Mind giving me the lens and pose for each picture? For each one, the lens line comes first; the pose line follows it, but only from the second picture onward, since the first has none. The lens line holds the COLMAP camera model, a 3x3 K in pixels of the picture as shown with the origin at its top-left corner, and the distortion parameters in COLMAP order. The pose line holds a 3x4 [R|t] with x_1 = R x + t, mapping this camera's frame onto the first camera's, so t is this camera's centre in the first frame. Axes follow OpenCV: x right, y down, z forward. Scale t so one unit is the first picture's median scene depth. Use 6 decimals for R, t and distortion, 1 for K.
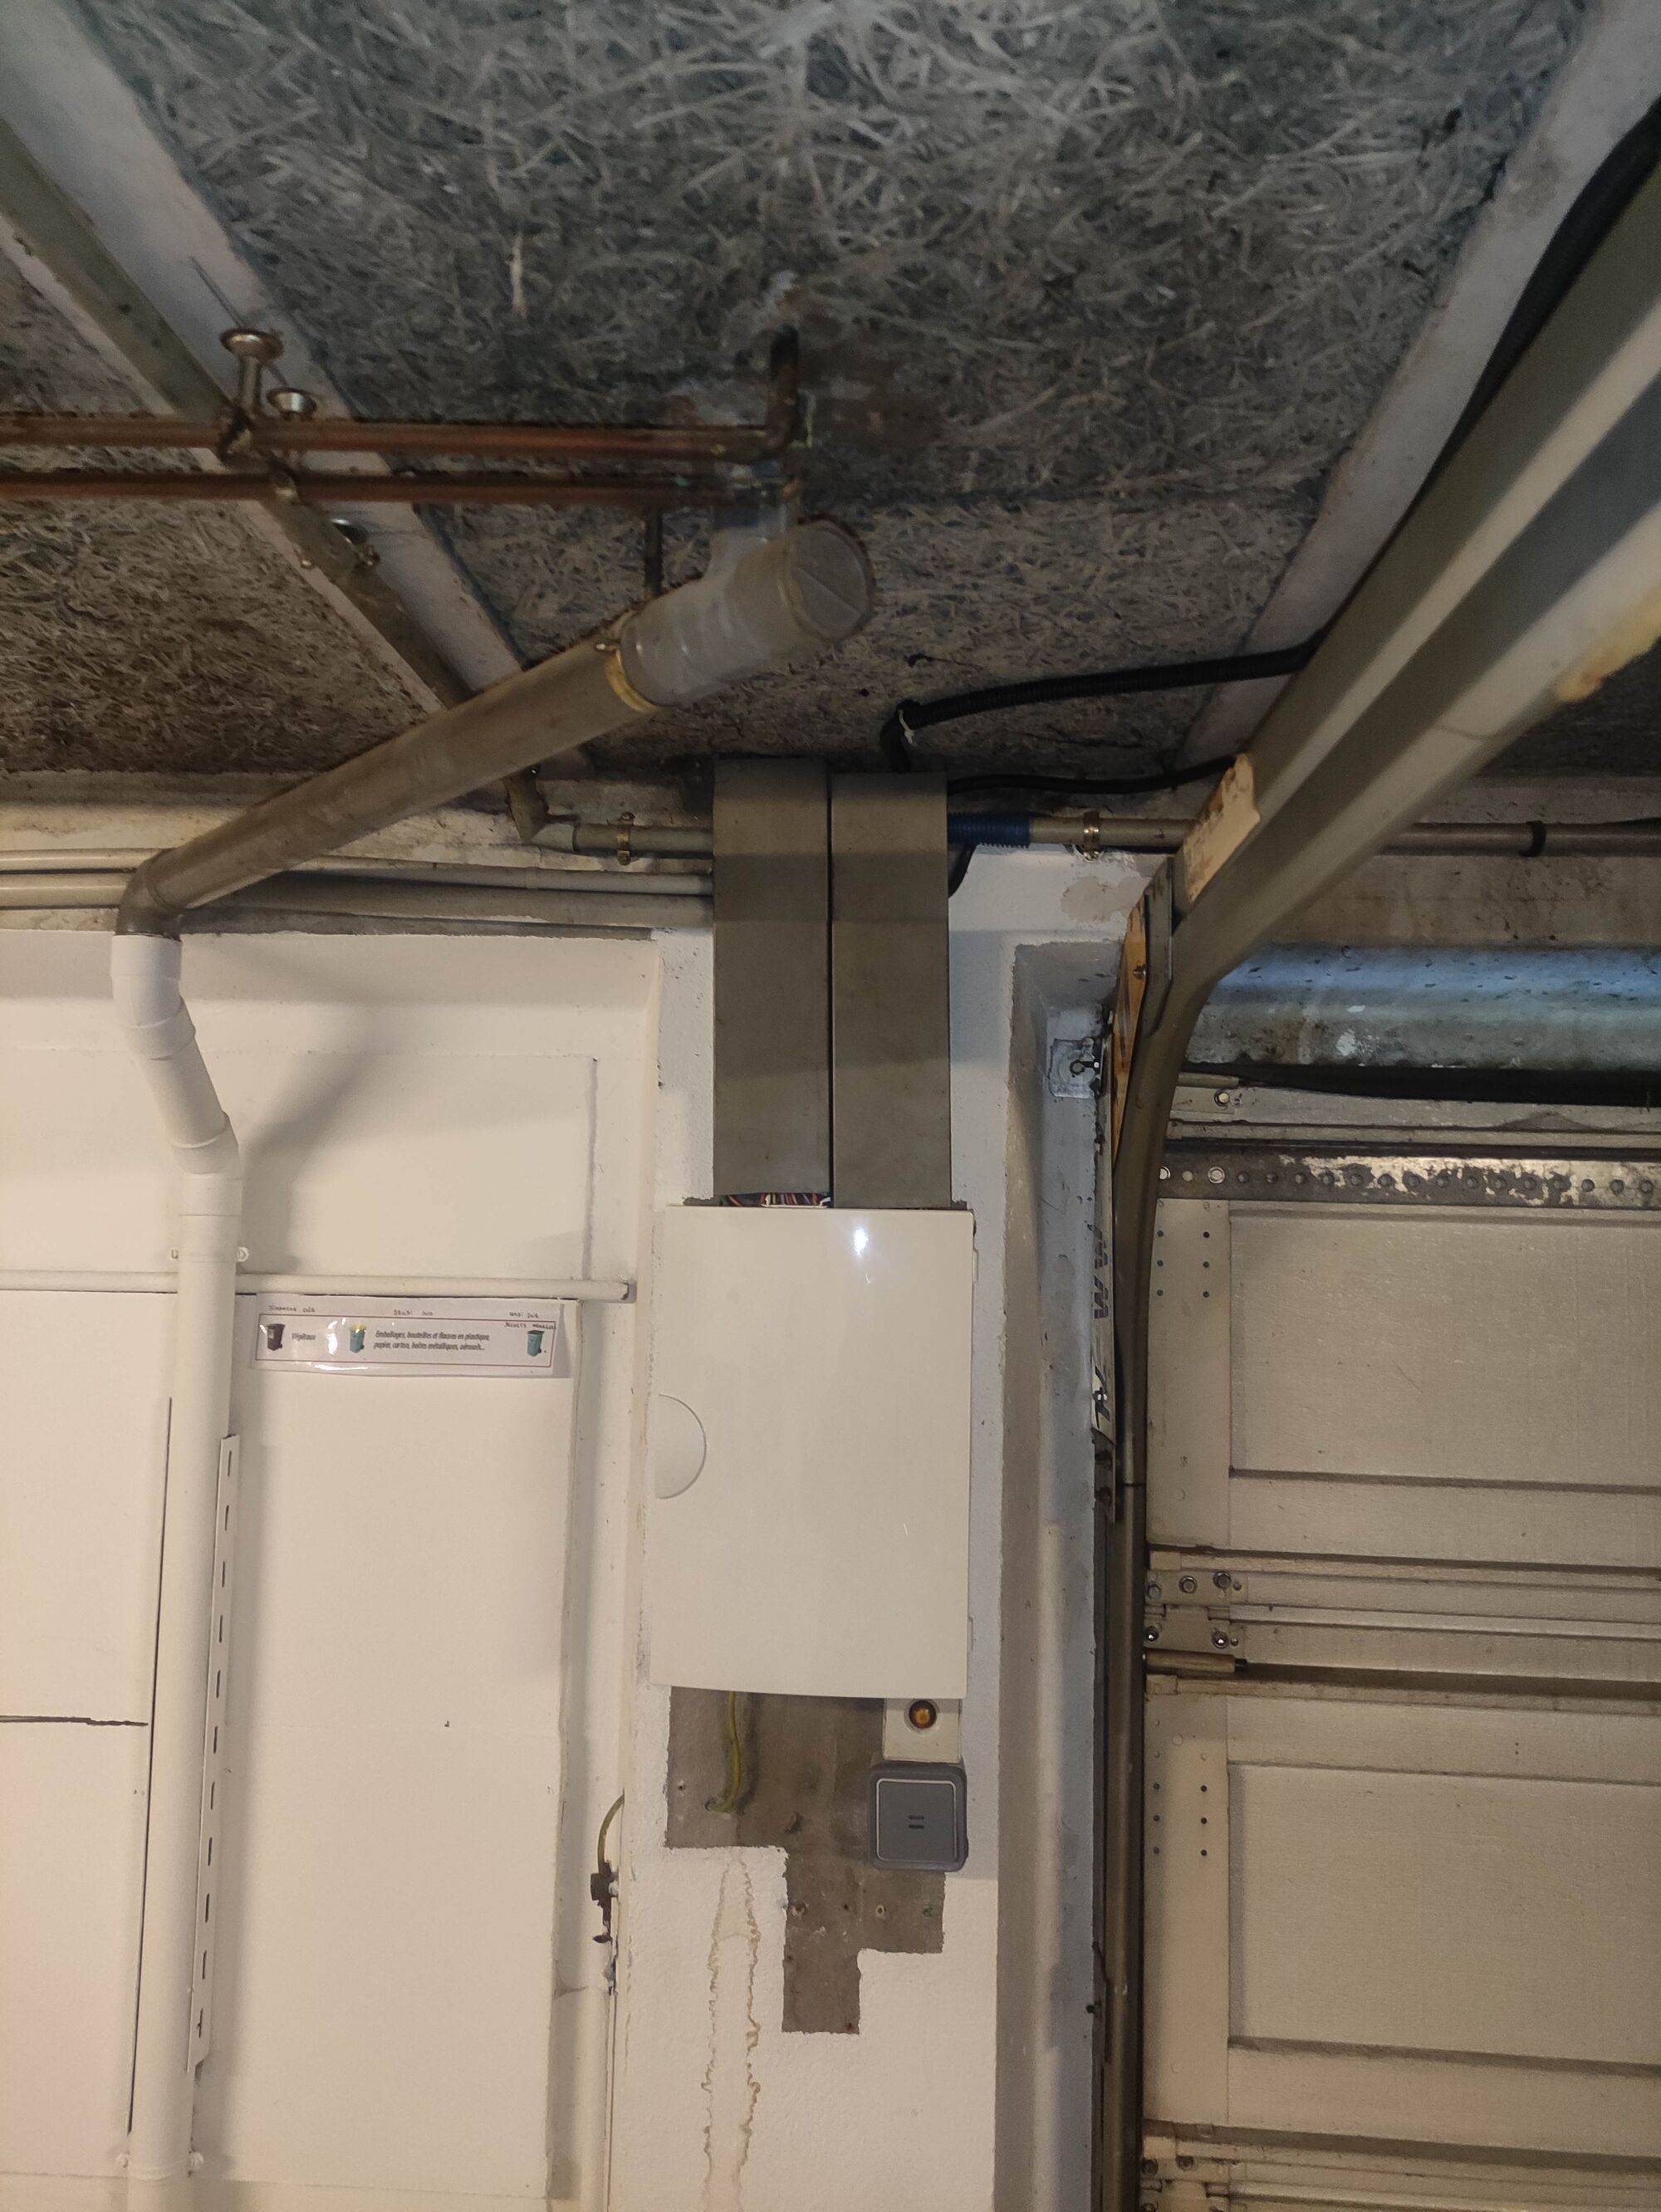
lens RADIAL K [[1616.1, 0, 821.0], [0, 1616.1, 1098.4], [0, 0, 1]] dist [0.043390, -0.035484]
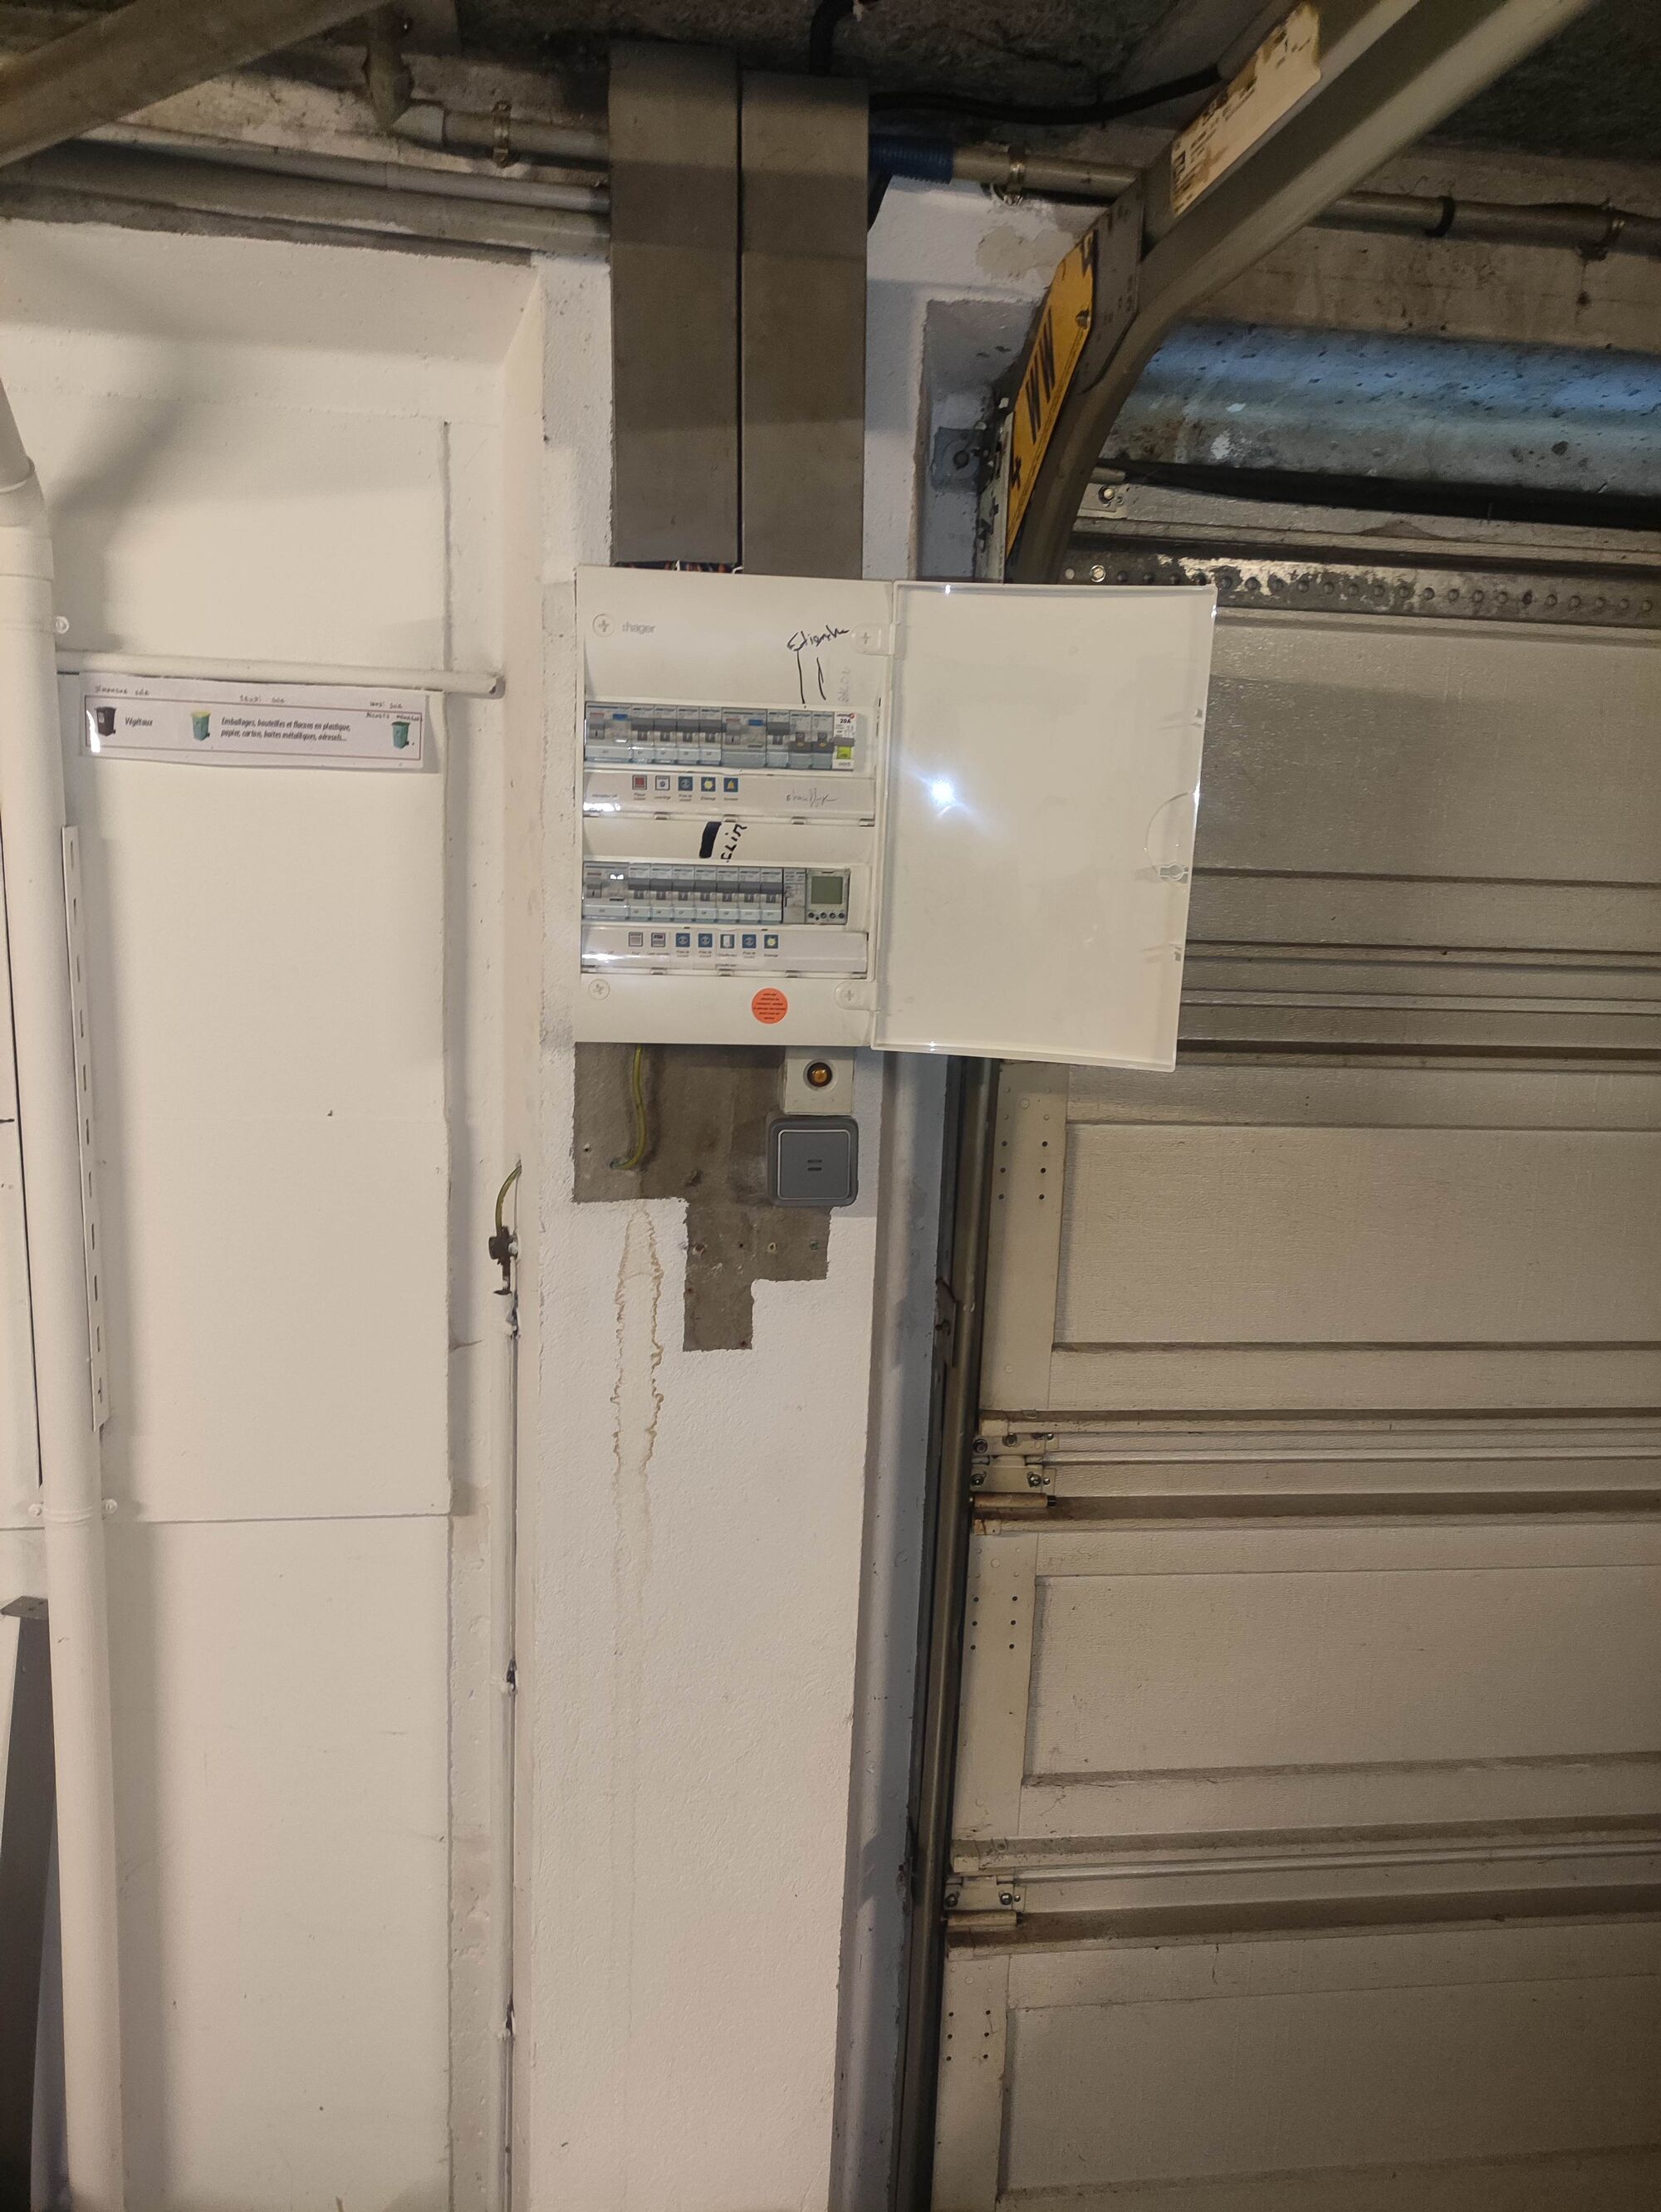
lens RADIAL K [[1616.1, 0, 821.0], [0, 1616.1, 1098.4], [0, 0, 1]] dist [0.043390, -0.035484]
pose [[0.979393, -0.022647, 0.200692, -0.140000], [-0.033112, 0.962242, 0.270173, 0.096996], [-0.199233, -0.271251, 0.941663, -0.011987]]
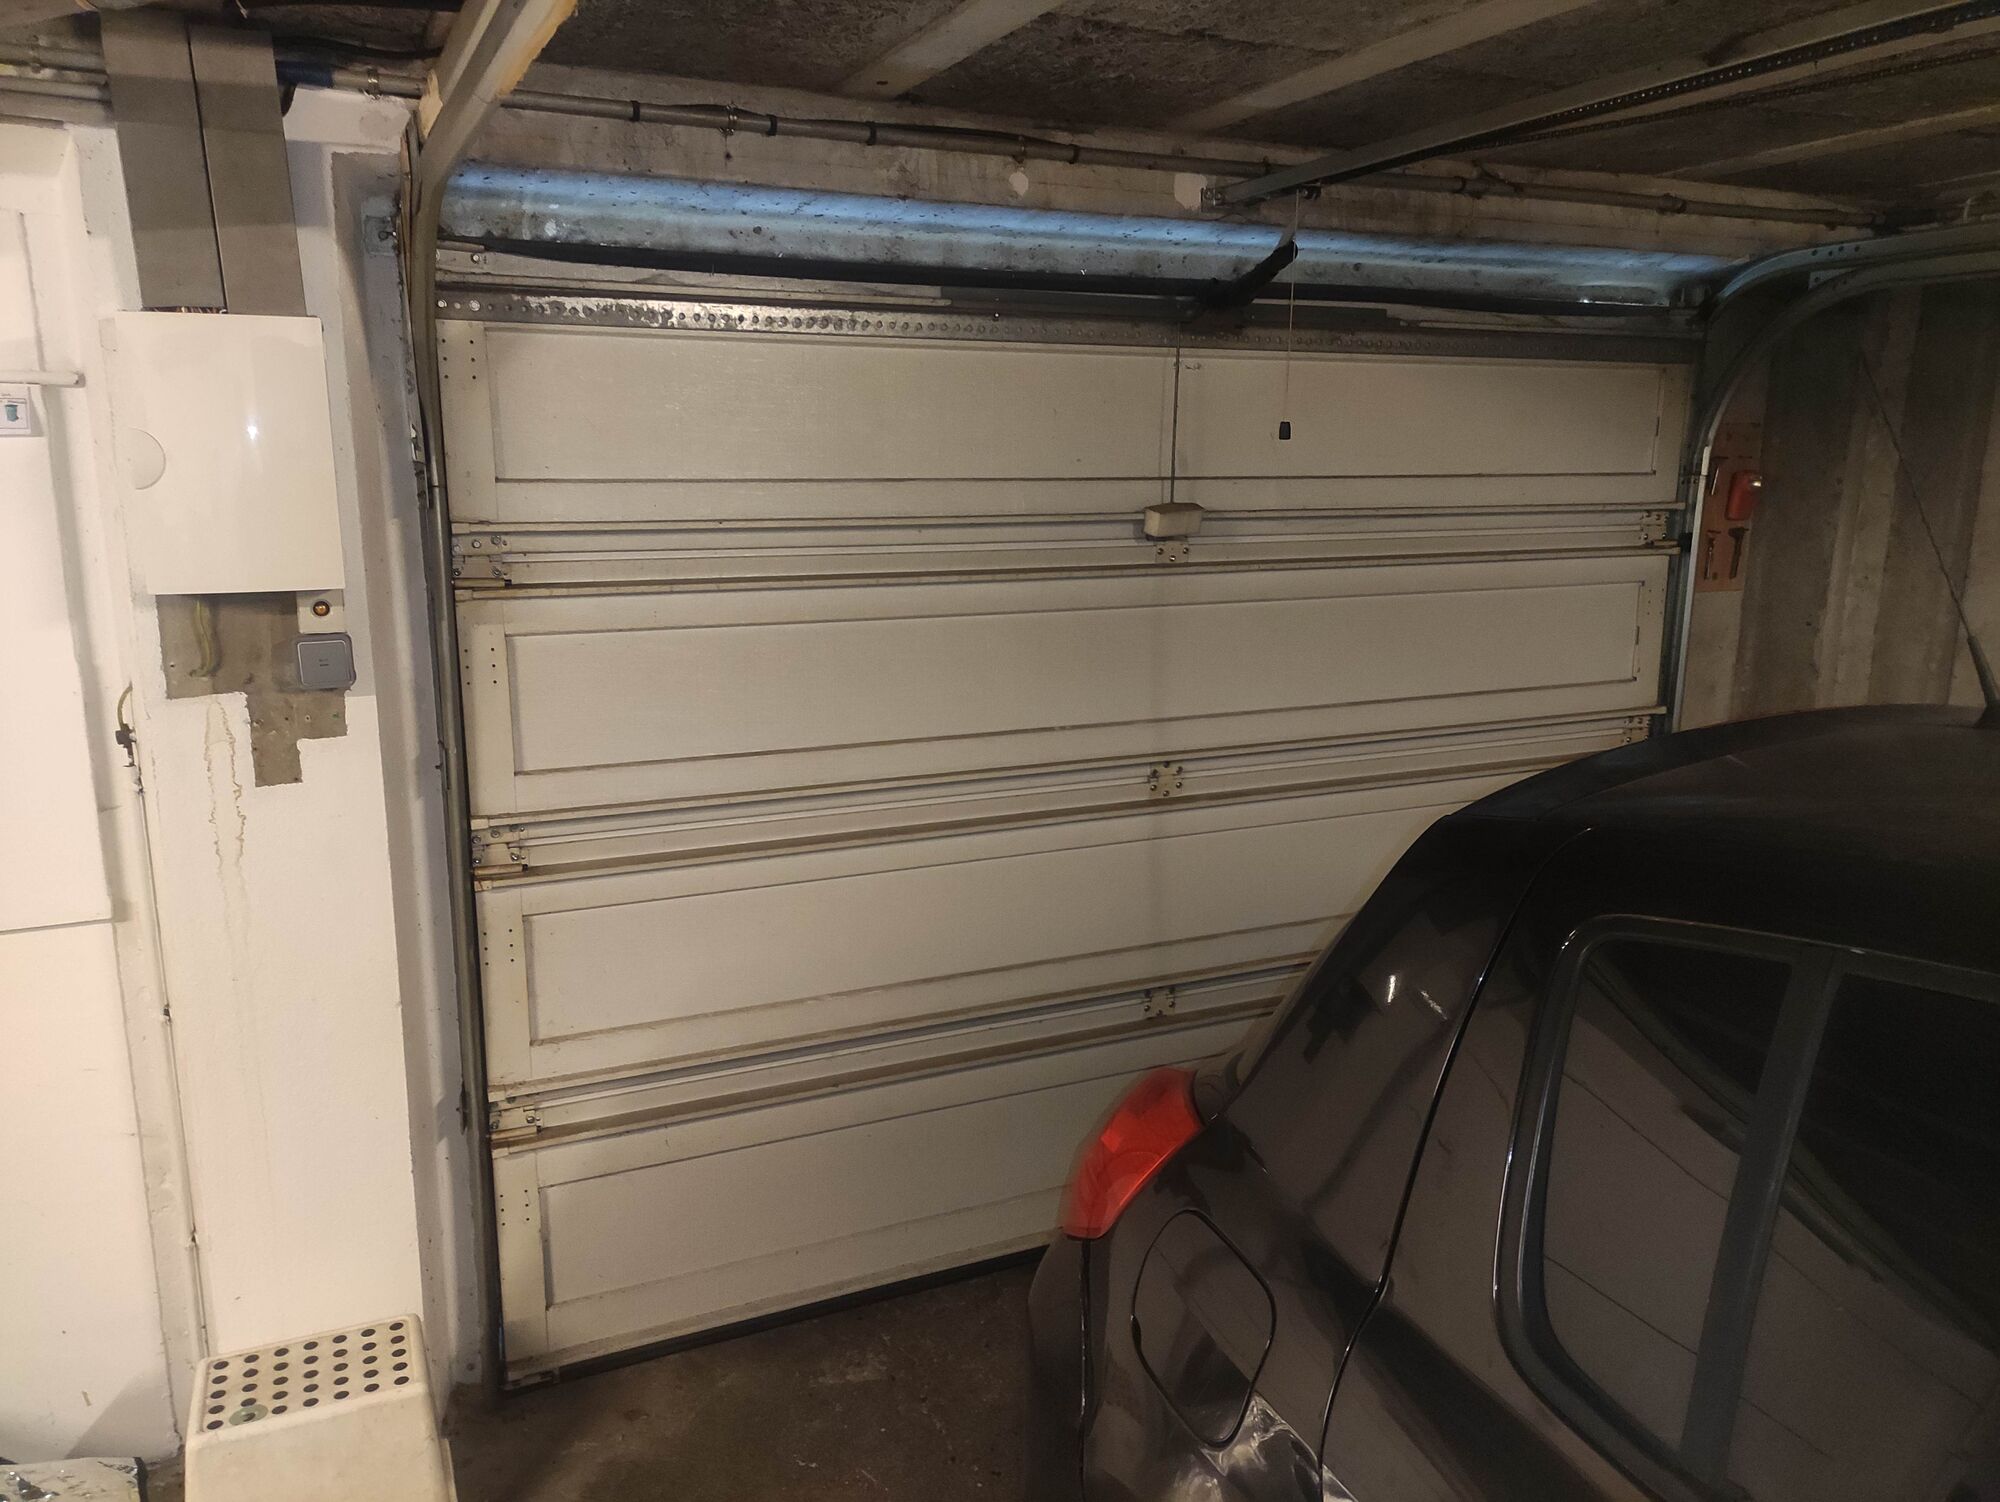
lens RADIAL K [[1461.0, 0, 987.7], [0, 1461.0, 755.8], [0, 0, 1]] dist [0.043390, -0.035484]
pose [[0.878894, -0.119814, 0.461724, -0.057010], [-0.022345, 0.956538, 0.290749, 0.038880], [-0.476493, -0.265855, 0.838019, -0.710364]]
